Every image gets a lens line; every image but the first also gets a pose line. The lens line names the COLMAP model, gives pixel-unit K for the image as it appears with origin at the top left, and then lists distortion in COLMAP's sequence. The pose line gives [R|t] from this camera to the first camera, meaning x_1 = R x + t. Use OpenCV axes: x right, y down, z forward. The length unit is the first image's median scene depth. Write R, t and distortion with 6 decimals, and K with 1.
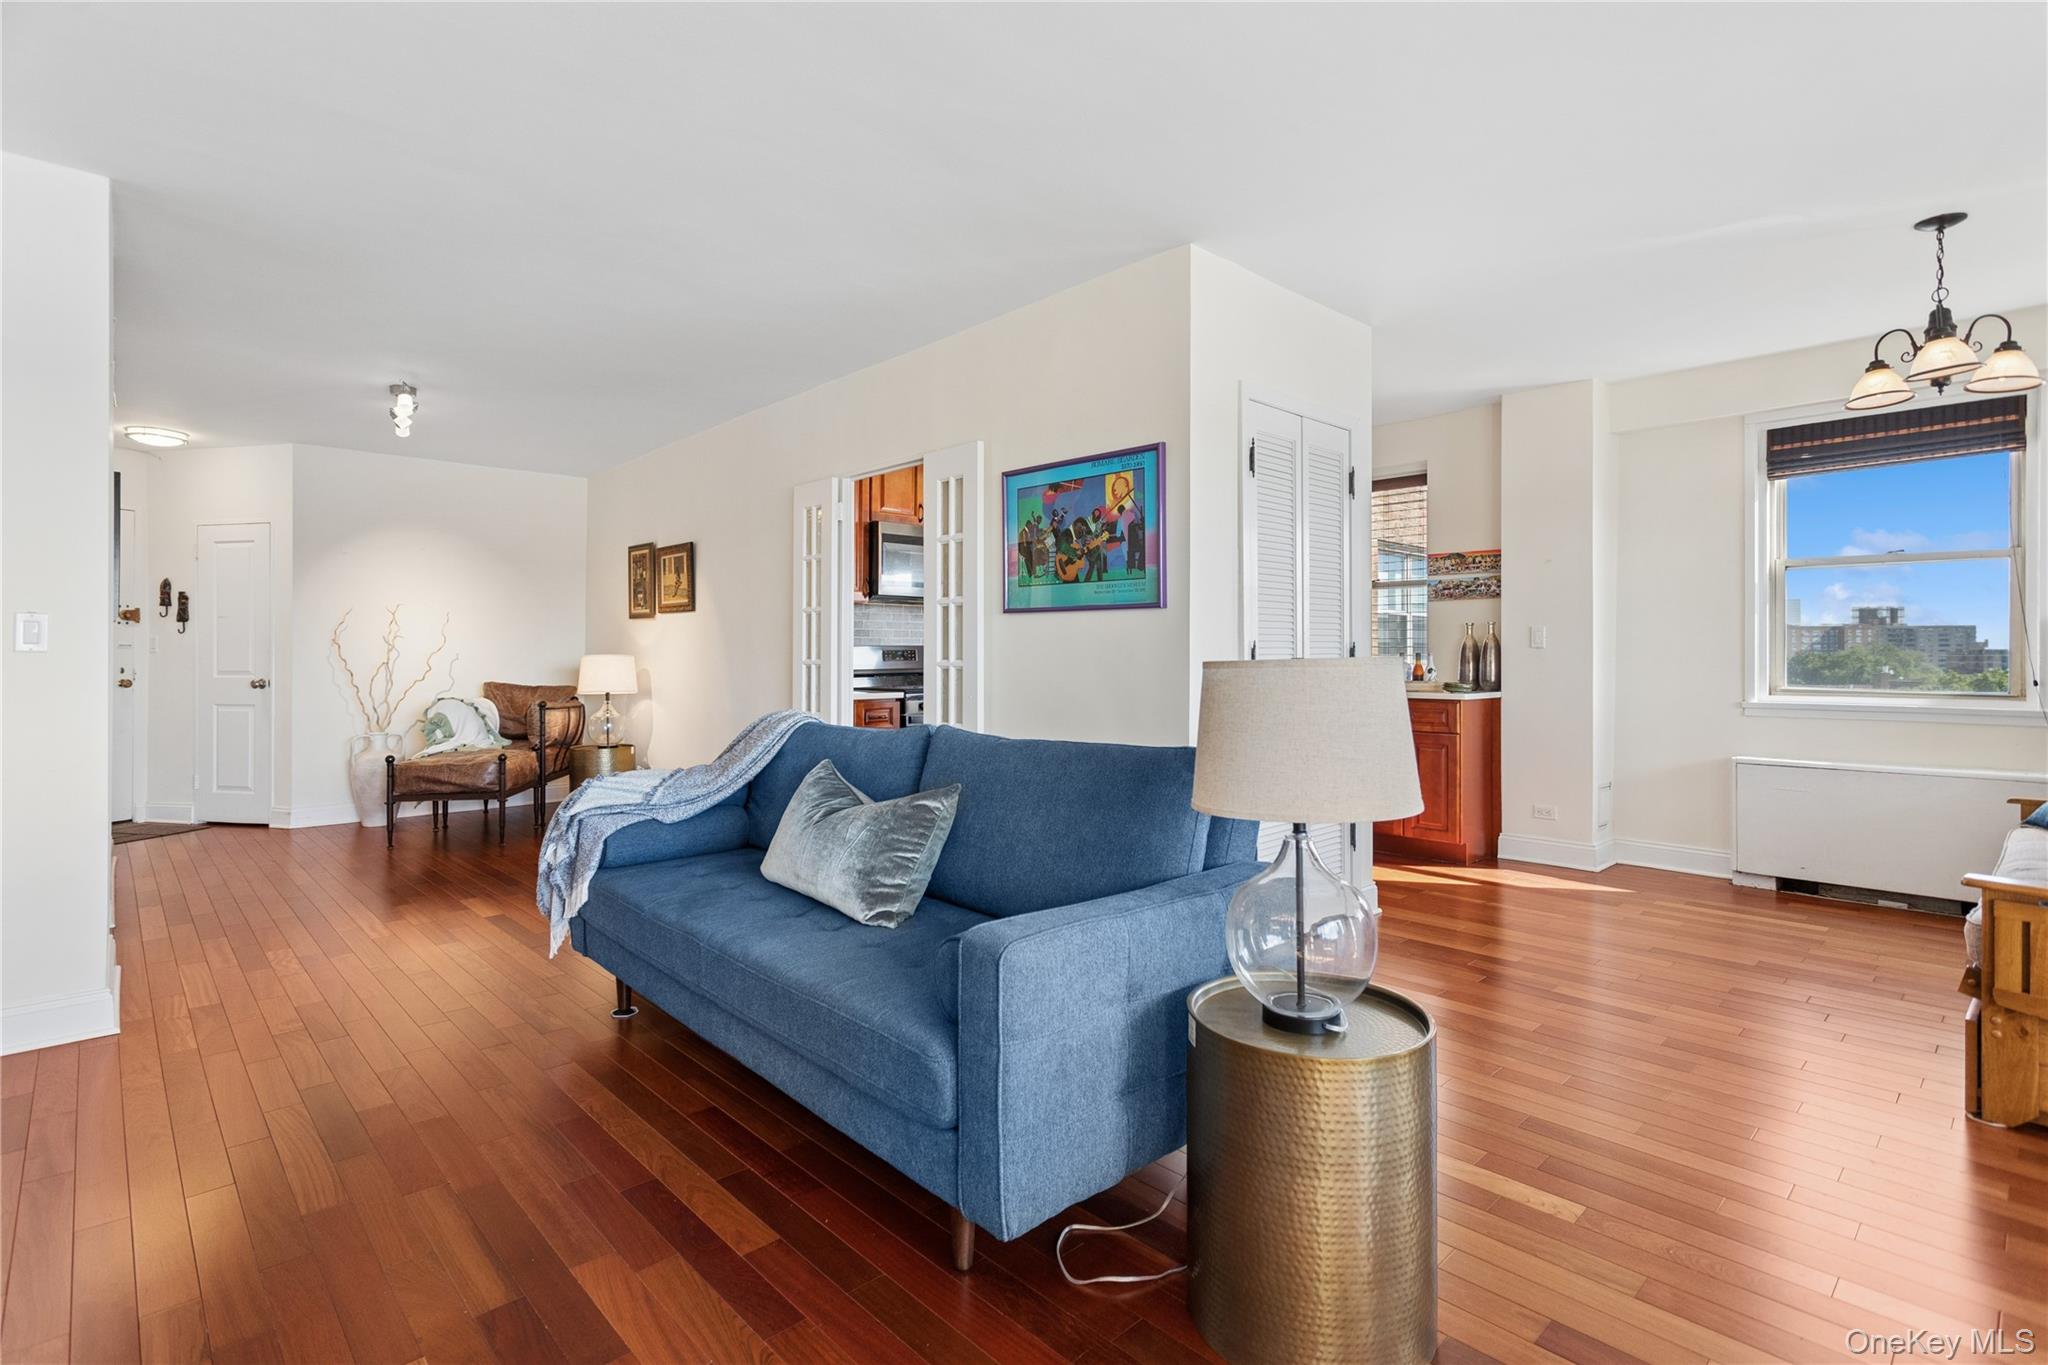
lens RADIAL K [[981.0, 0, 1018.9], [0, 981.0, 665.0], [0, 0, 1]] dist [0.002104, 0.001006]
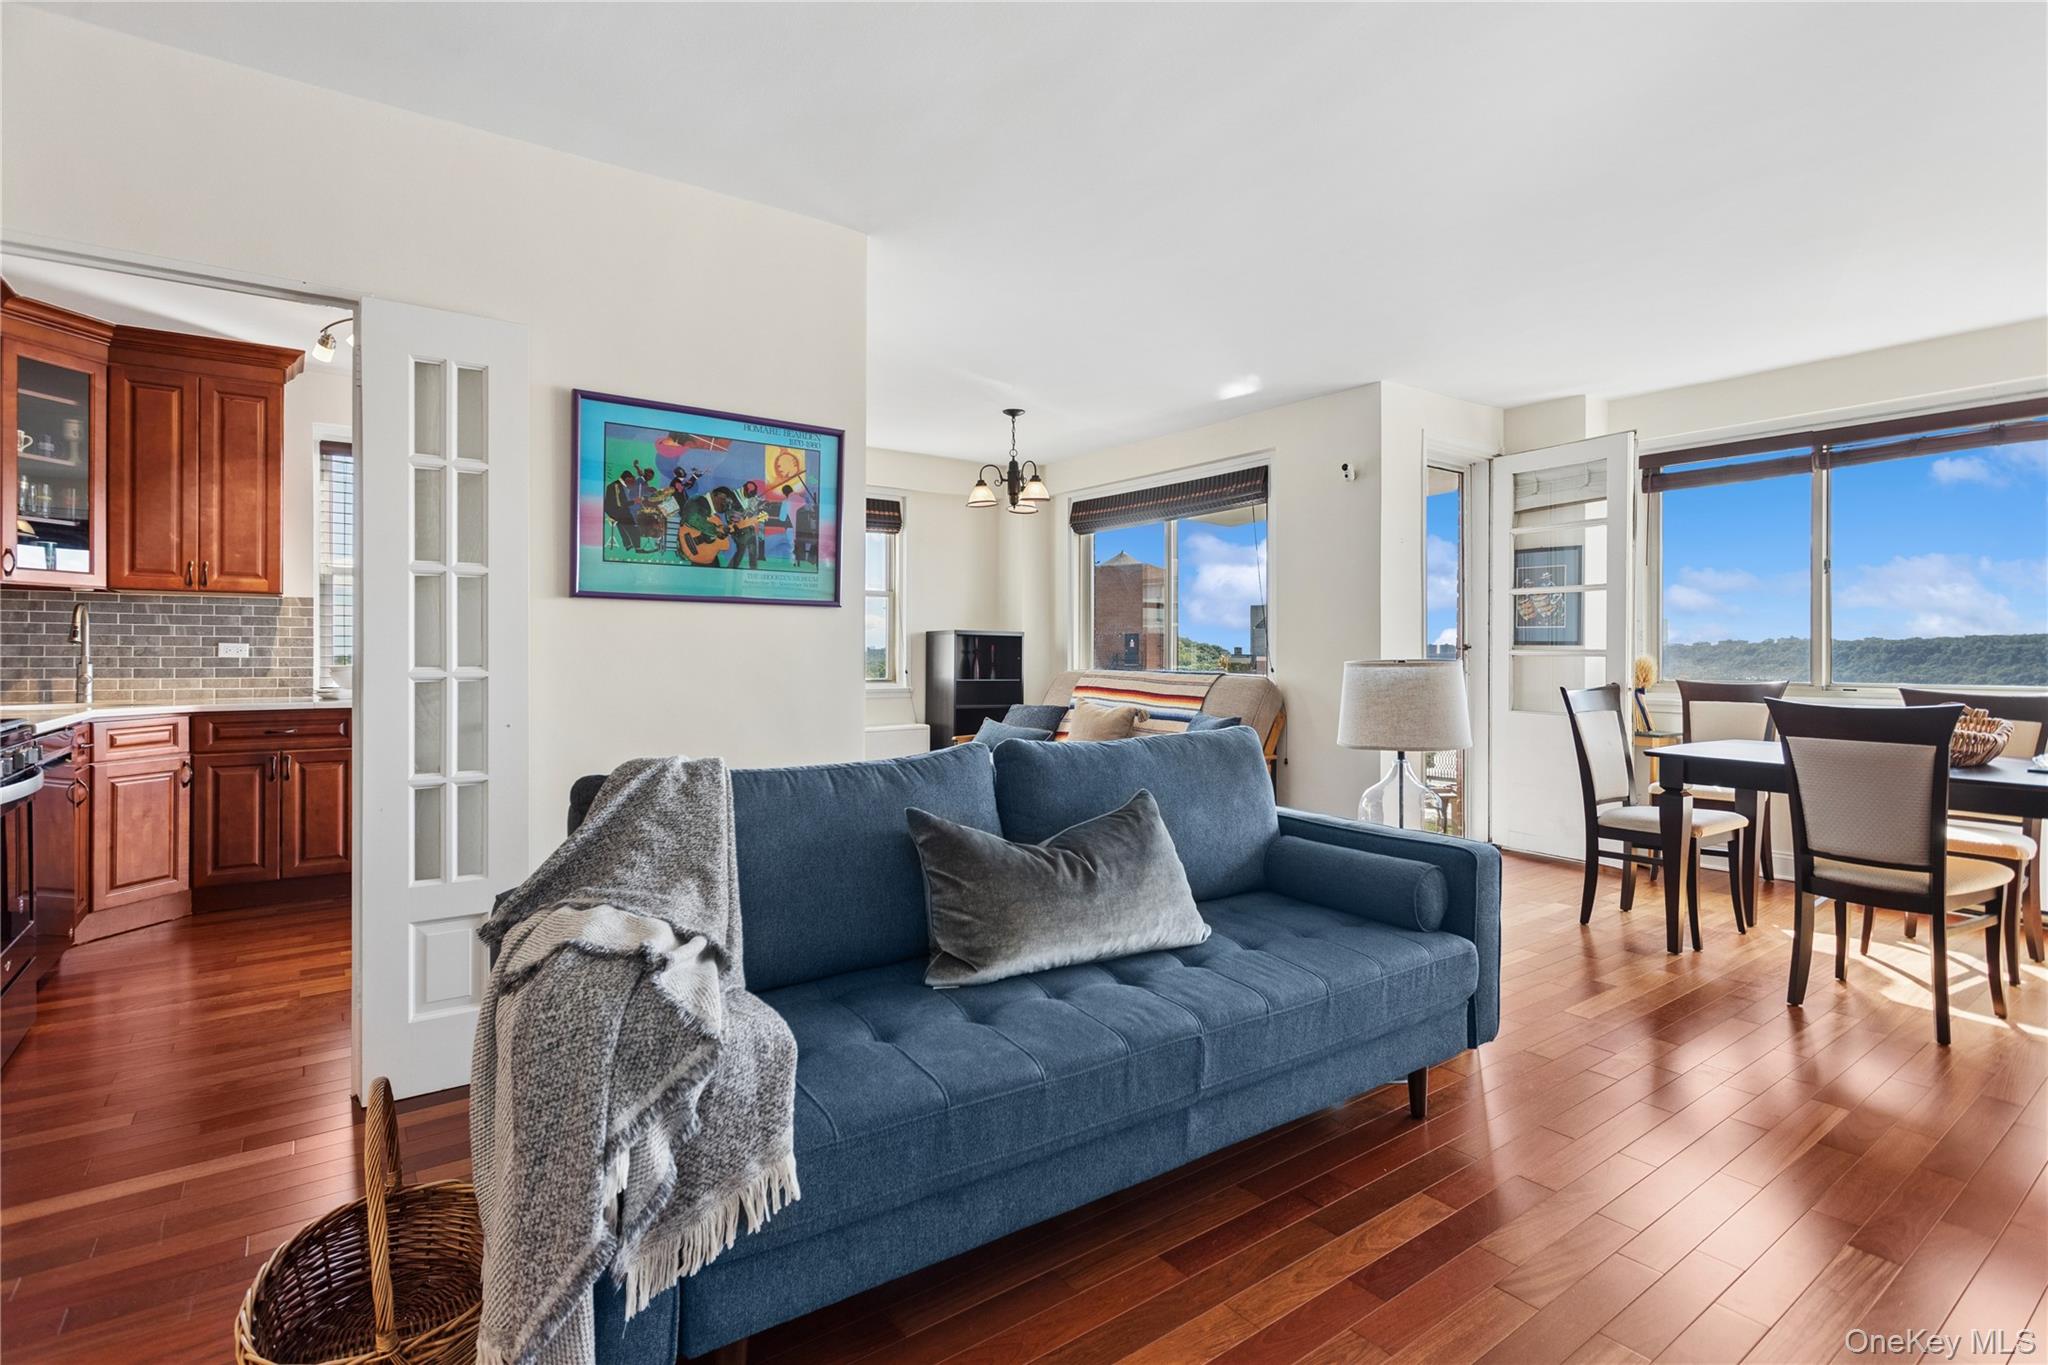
lens RADIAL K [[981.0, 0, 1011.7], [0, 981.0, 653.9], [0, 0, 1]] dist [0.002104, 0.001006]
pose [[0.129278, -0.000593, 0.991608, -0.697237], [0.011751, 0.999931, -0.000934, -0.009637], [-0.991539, 0.011773, 0.129276, 0.655955]]
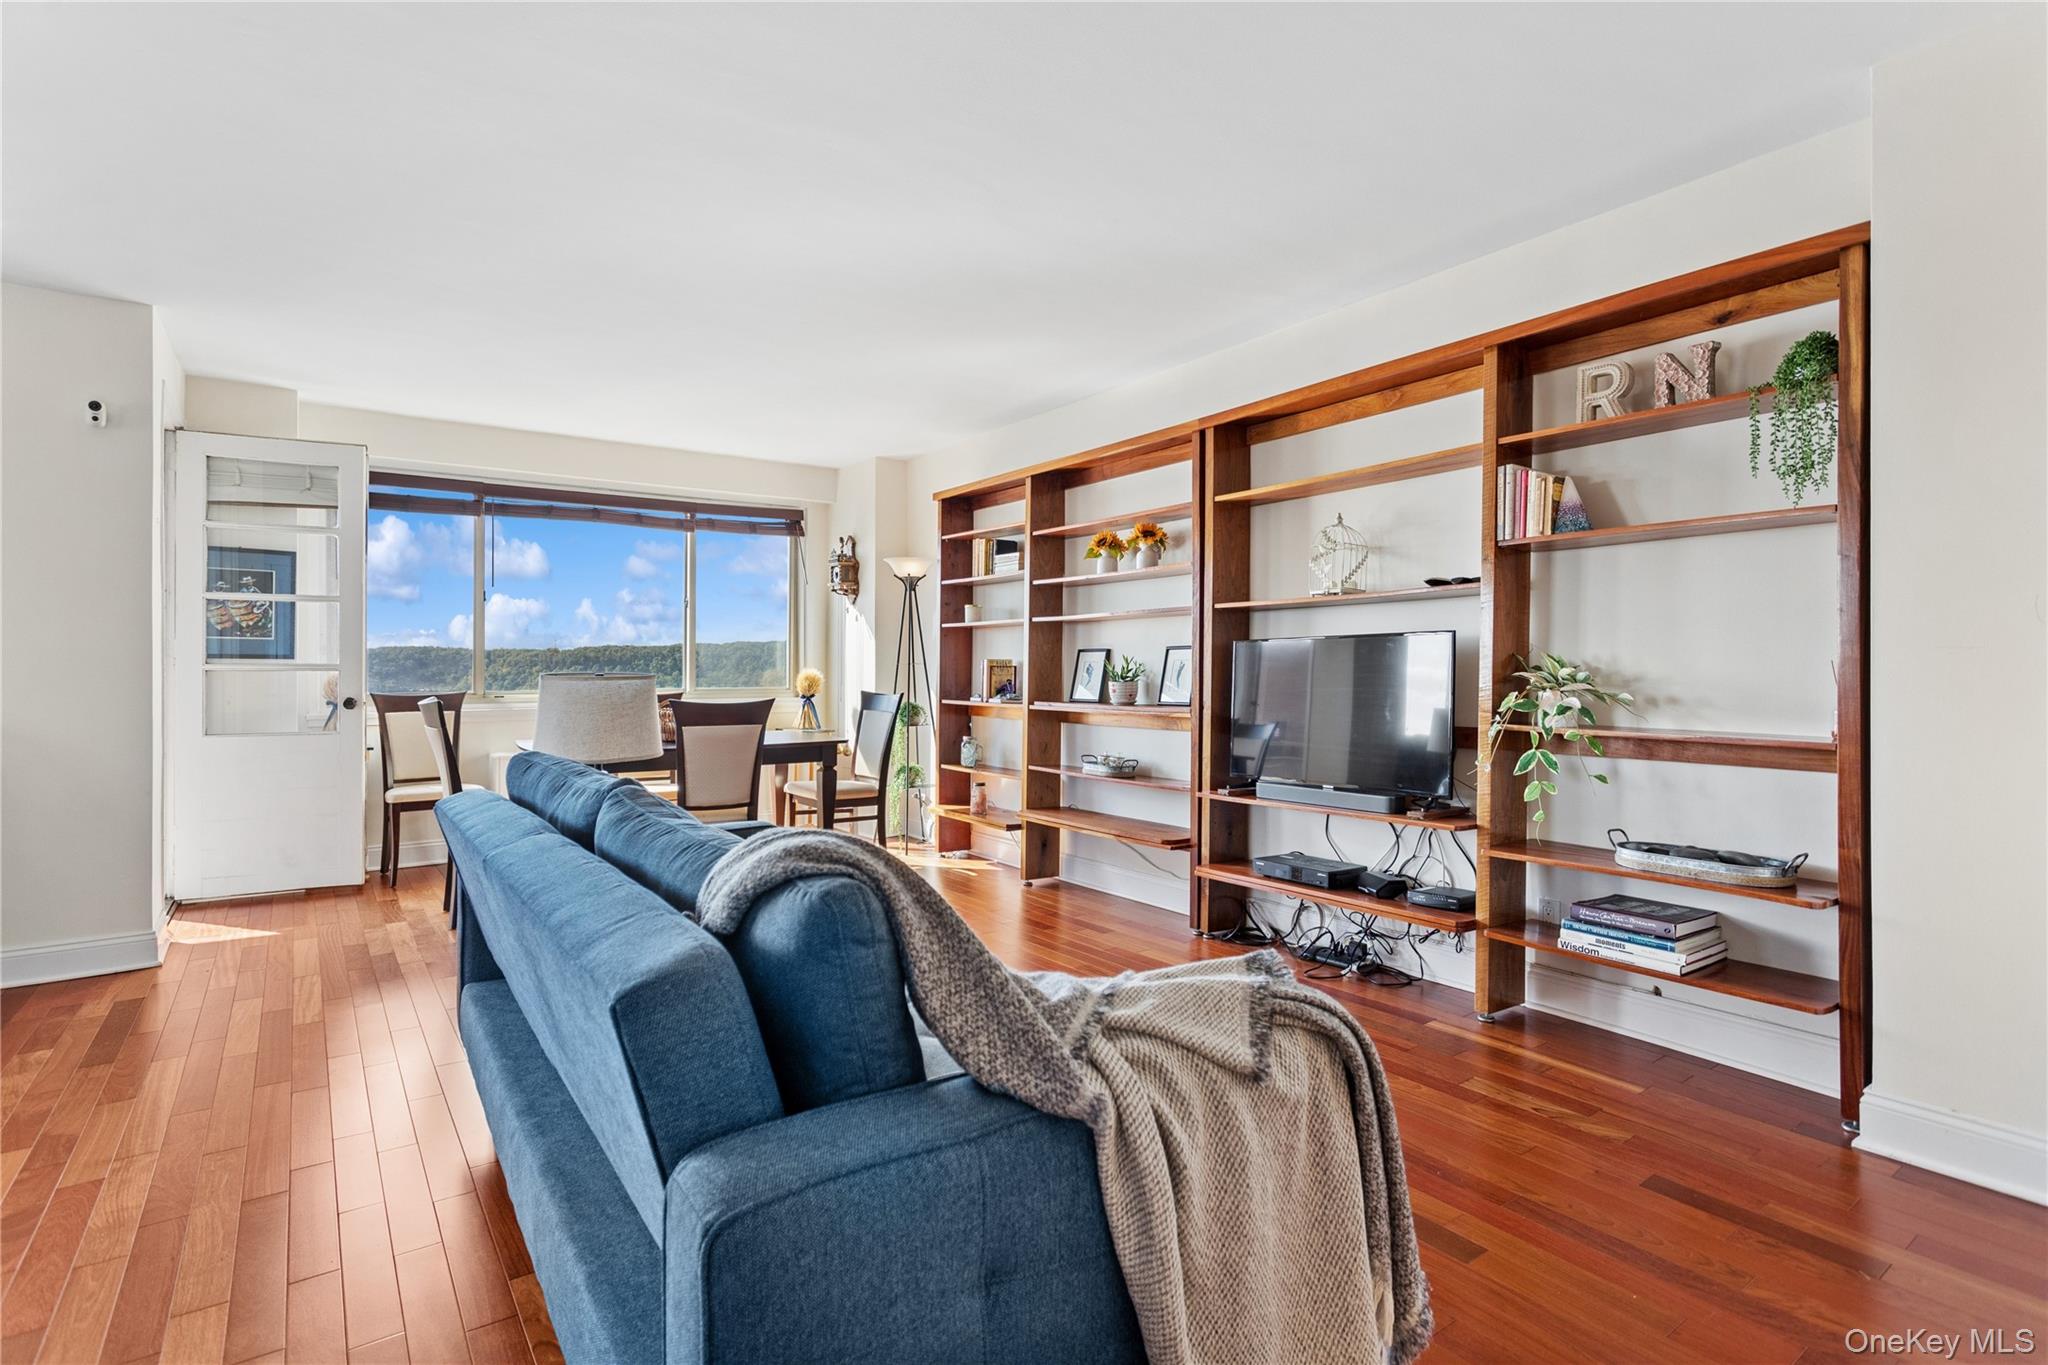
lens RADIAL K [[981.0, 0, 982.4], [0, 981.0, 661.9], [0, 0, 1]] dist [0.002104, 0.001006]
pose [[-0.988500, 0.003408, 0.151183, -0.299008], [0.005091, 0.999929, 0.010748, -0.019255], [-0.151136, 0.011394, -0.988447, 1.186885]]
